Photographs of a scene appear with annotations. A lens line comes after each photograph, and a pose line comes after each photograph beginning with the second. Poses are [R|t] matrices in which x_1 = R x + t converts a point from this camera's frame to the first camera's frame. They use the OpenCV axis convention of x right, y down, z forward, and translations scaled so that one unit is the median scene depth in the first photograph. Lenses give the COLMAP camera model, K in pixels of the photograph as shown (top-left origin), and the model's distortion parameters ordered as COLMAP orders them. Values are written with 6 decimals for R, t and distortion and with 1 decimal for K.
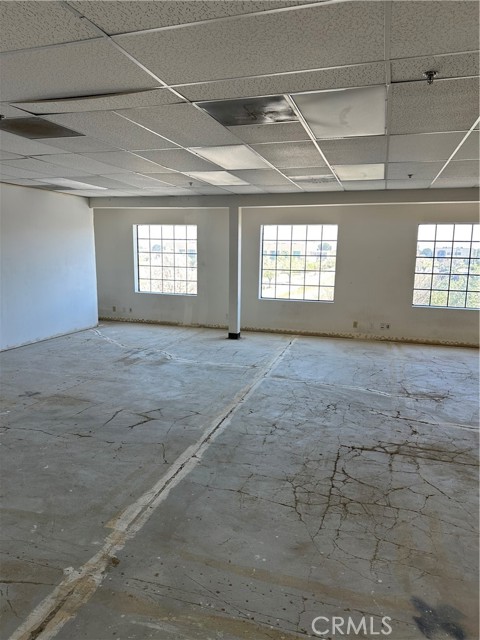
lens RADIAL K [[455.1, 0, 236.4], [0, 455.1, 322.7], [0, 0, 1]] dist [0.008437, -0.009963]
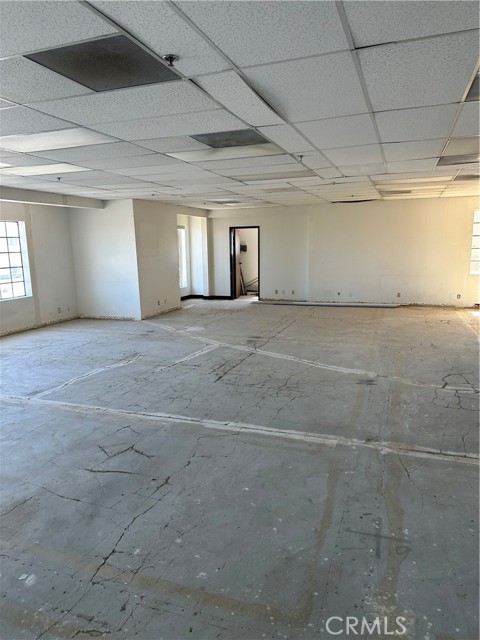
lens RADIAL K [[455.1, 0, 236.4], [0, 455.1, 318.8], [0, 0, 1]] dist [0.008437, -0.009963]
pose [[0.048675, -0.194122, 0.979769, -0.867939], [0.194810, 0.963938, 0.181307, -0.125553], [-0.979633, 0.182044, 0.084736, 0.613303]]
